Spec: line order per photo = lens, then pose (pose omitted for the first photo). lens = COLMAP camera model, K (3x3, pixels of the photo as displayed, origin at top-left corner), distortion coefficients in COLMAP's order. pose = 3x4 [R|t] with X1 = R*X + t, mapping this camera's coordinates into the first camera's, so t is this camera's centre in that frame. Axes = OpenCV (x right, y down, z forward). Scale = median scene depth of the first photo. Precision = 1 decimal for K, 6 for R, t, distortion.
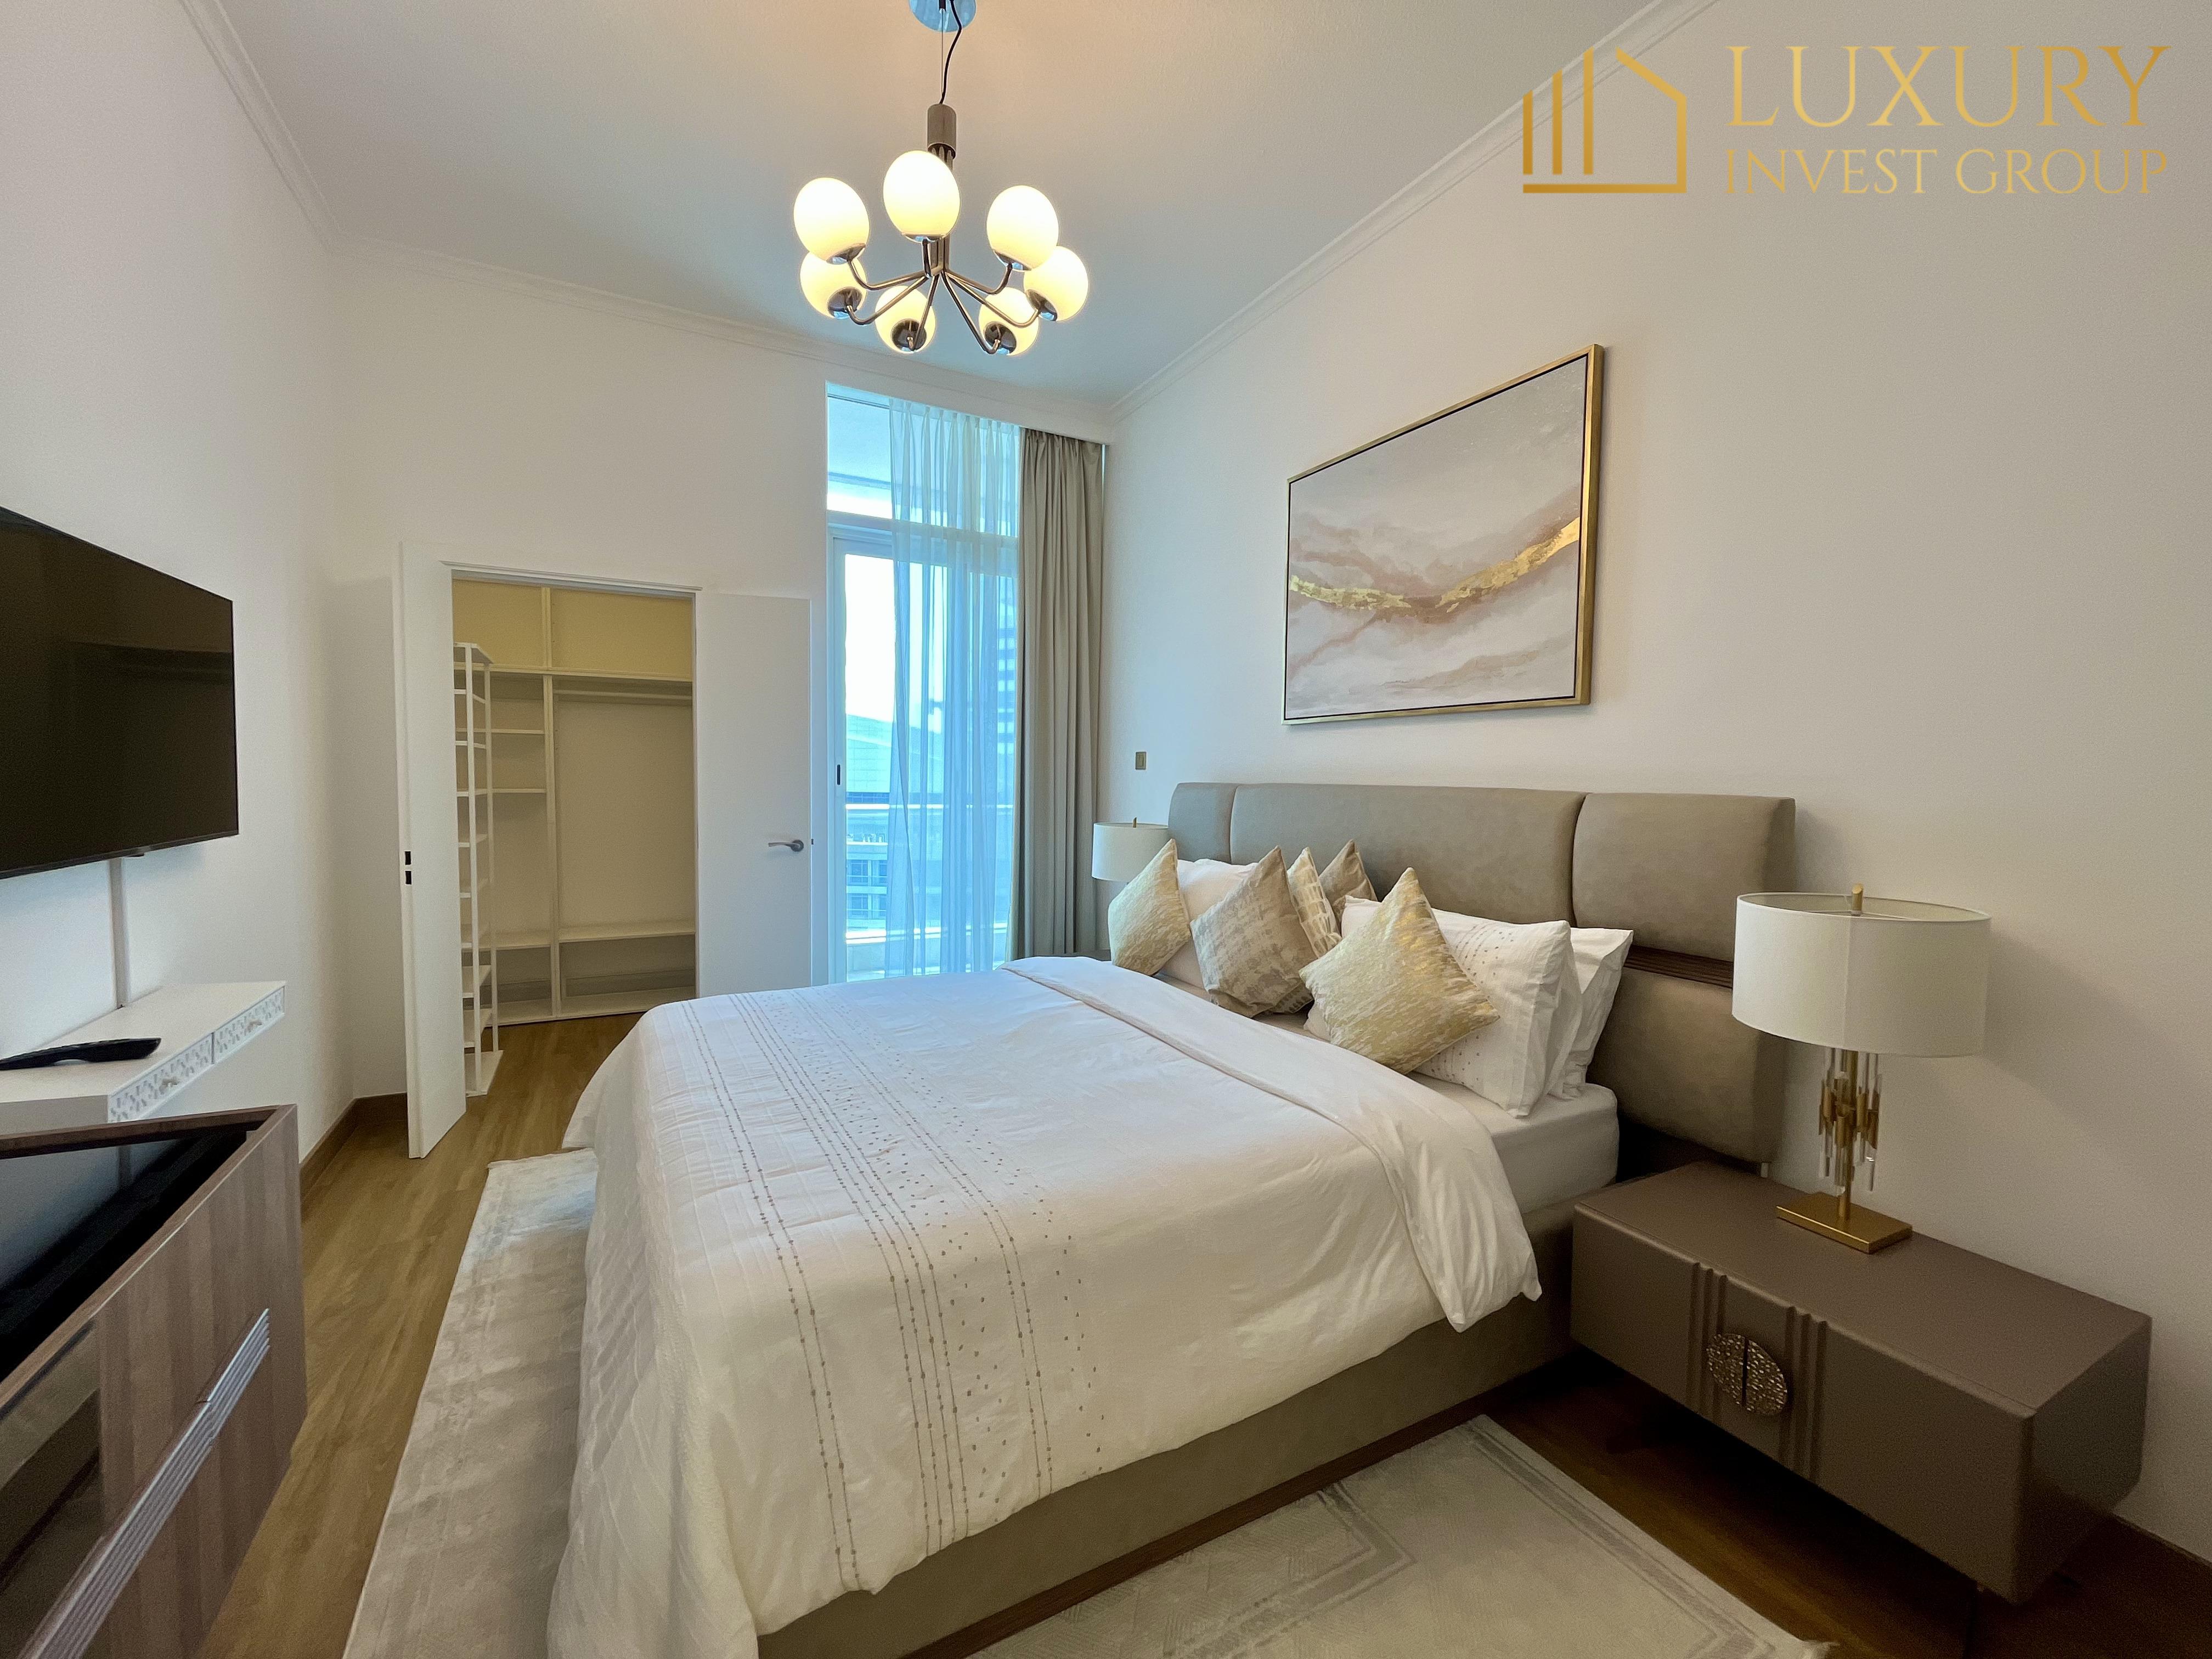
lens RADIAL K [[895.6, 0, 1112.7], [0, 895.6, 829.1], [0, 0, 1]] dist [-0.014154, -0.000213]
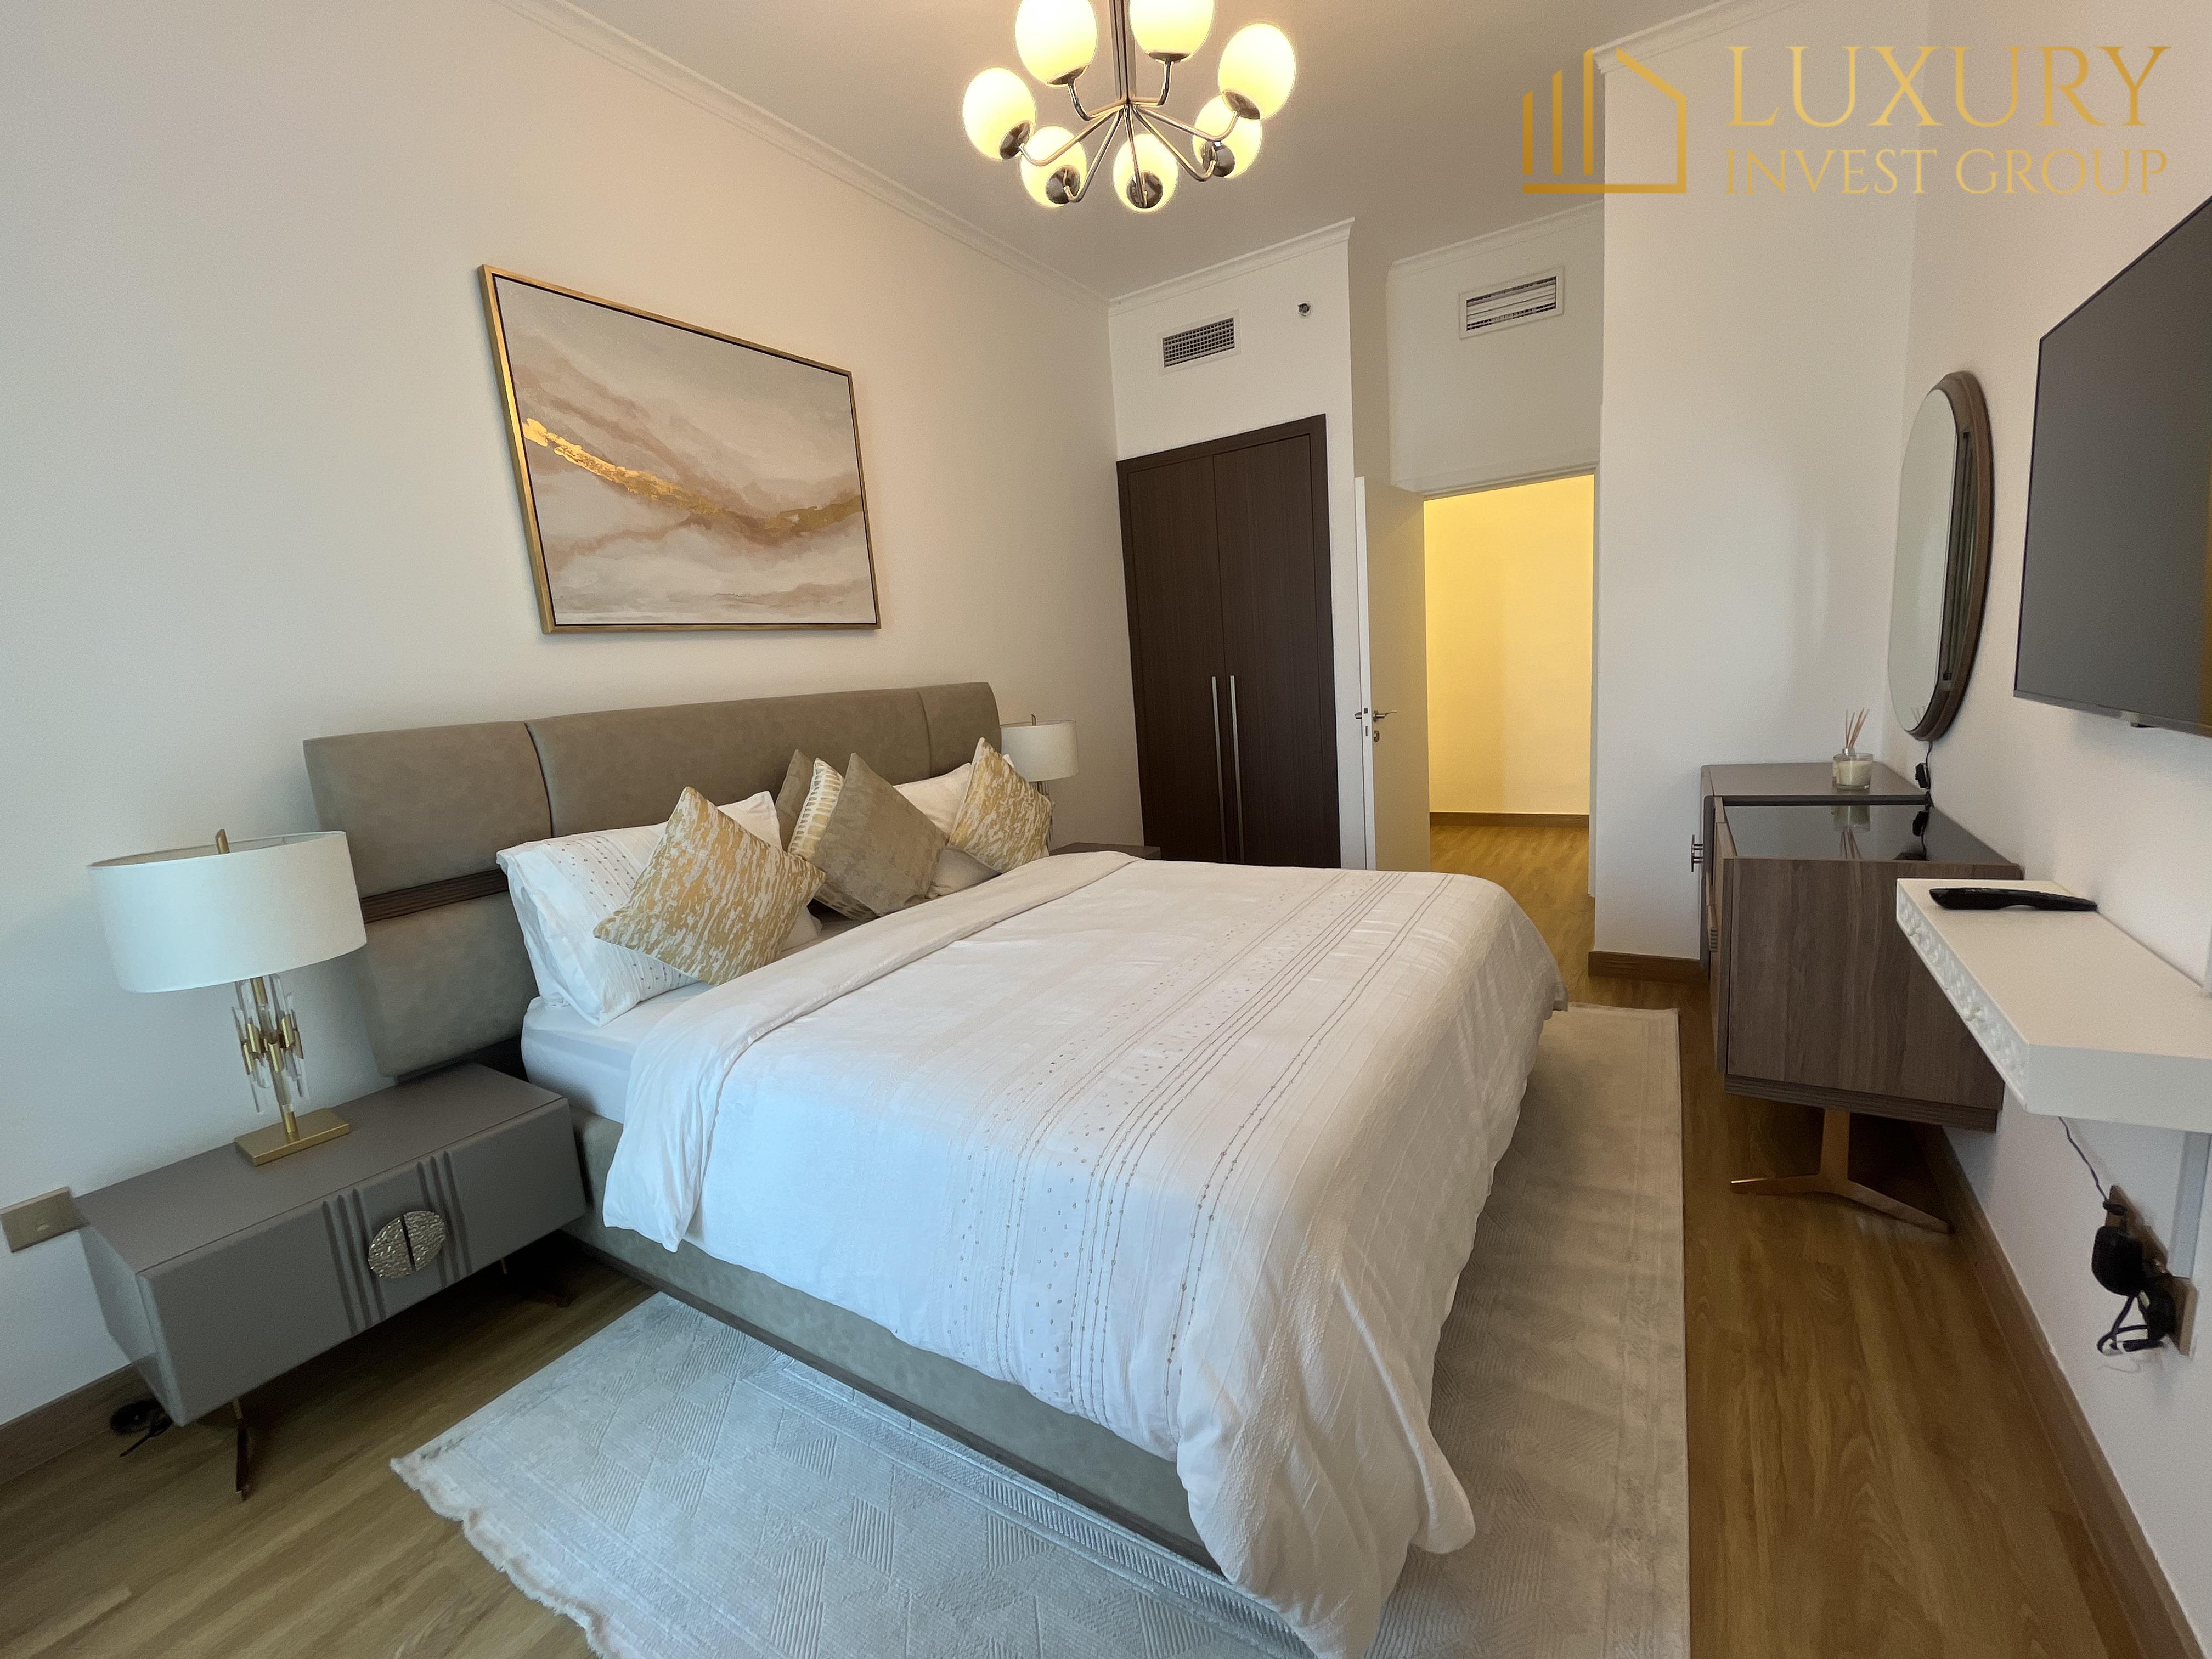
lens RADIAL K [[895.6, 0, 1118.8], [0, 895.6, 817.2], [0, 0, 1]] dist [-0.014154, -0.000213]
pose [[-0.491521, -0.114709, 0.863278, -0.746322], [0.123837, 0.972007, 0.199665, -0.067579], [-0.862016, 0.205045, -0.463557, 1.101656]]
